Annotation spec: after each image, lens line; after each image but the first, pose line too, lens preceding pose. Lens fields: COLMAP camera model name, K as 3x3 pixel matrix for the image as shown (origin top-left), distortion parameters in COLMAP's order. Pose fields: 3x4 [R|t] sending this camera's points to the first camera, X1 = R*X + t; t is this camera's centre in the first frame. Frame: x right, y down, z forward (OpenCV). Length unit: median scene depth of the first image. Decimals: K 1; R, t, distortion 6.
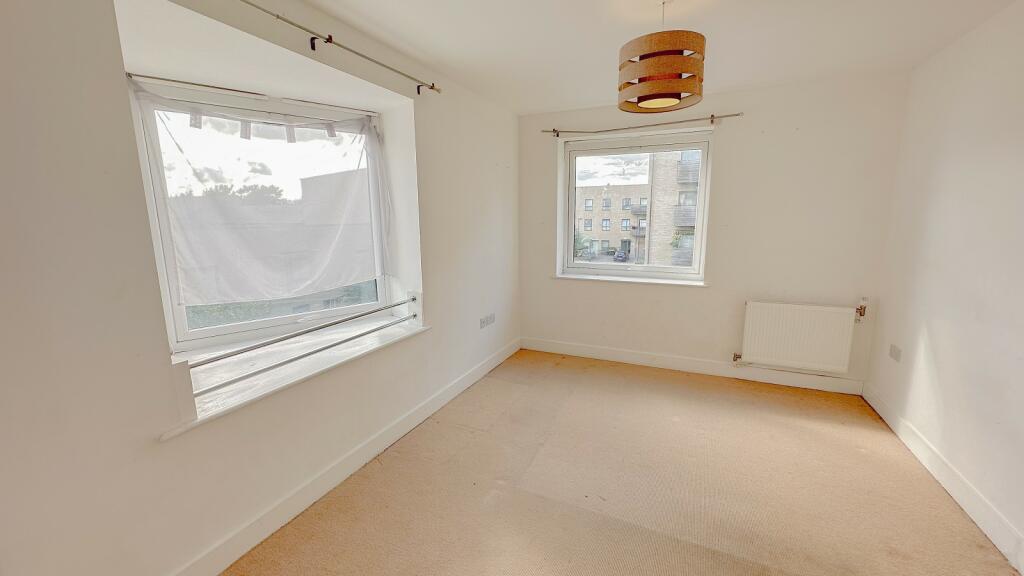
lens RADIAL K [[408.6, 0, 512.0], [0, 408.6, 288.0], [0, 0, 1]] dist [-0.001966, -0.000005]
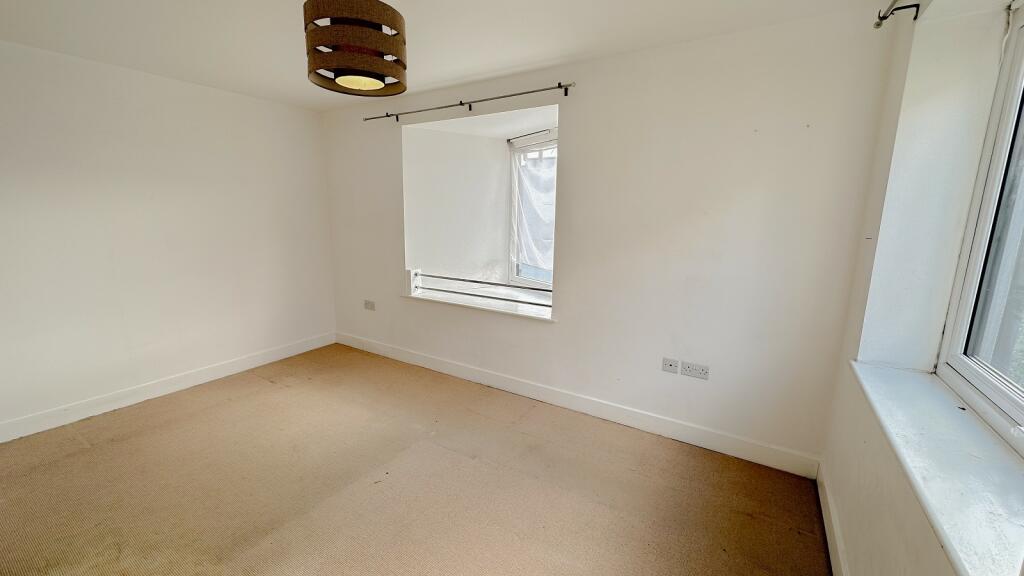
lens RADIAL K [[408.6, 0, 512.0], [0, 408.6, 288.0], [0, 0, 1]] dist [-0.001966, -0.000005]
pose [[-0.128971, 0.189716, -0.973331, 1.103730], [-0.181589, 0.960414, 0.211260, -0.253597], [0.974880, 0.203993, -0.089415, 1.320609]]
